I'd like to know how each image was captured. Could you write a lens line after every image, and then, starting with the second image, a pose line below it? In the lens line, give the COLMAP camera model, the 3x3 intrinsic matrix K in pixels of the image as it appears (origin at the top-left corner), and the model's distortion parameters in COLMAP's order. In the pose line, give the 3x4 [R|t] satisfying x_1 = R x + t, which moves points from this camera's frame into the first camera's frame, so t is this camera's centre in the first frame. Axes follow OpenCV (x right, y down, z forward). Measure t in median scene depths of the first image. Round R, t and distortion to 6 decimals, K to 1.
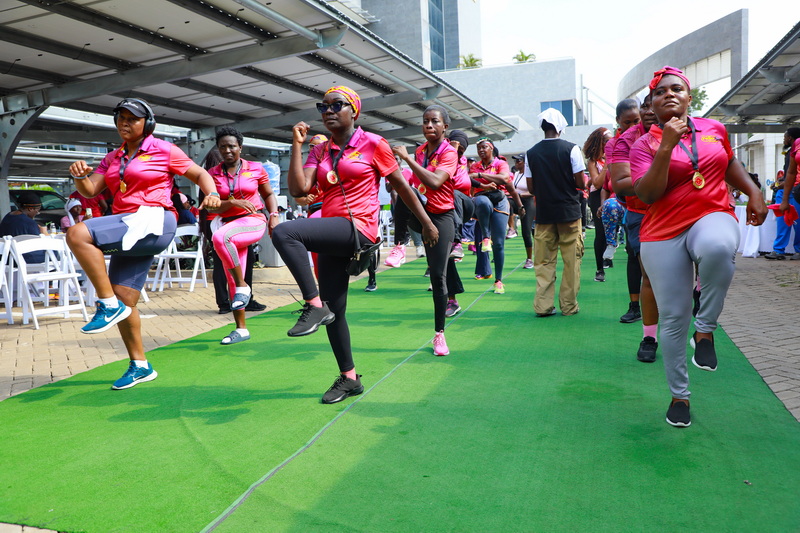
lens RADIAL K [[684.9, 0, 400.0], [0, 684.9, 266.5], [0, 0, 1]] dist [0.077609, 0.001750]
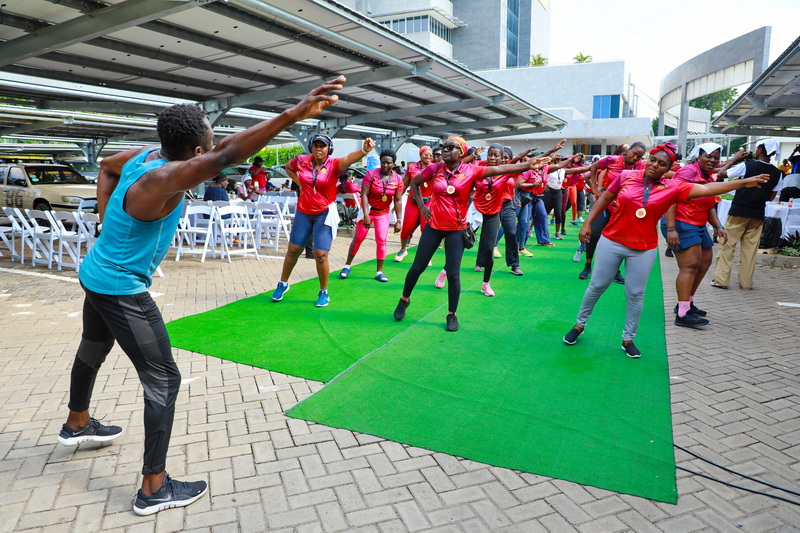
lens RADIAL K [[542.9, 0, 400.0], [0, 542.9, 266.5], [0, 0, 1]] dist [-0.000746, -0.050028]
pose [[0.989774, 0.063205, -0.127877, 0.017782], [-0.051717, 0.994485, 0.091246, -0.020318], [0.132939, -0.083700, 0.987584, -0.105243]]
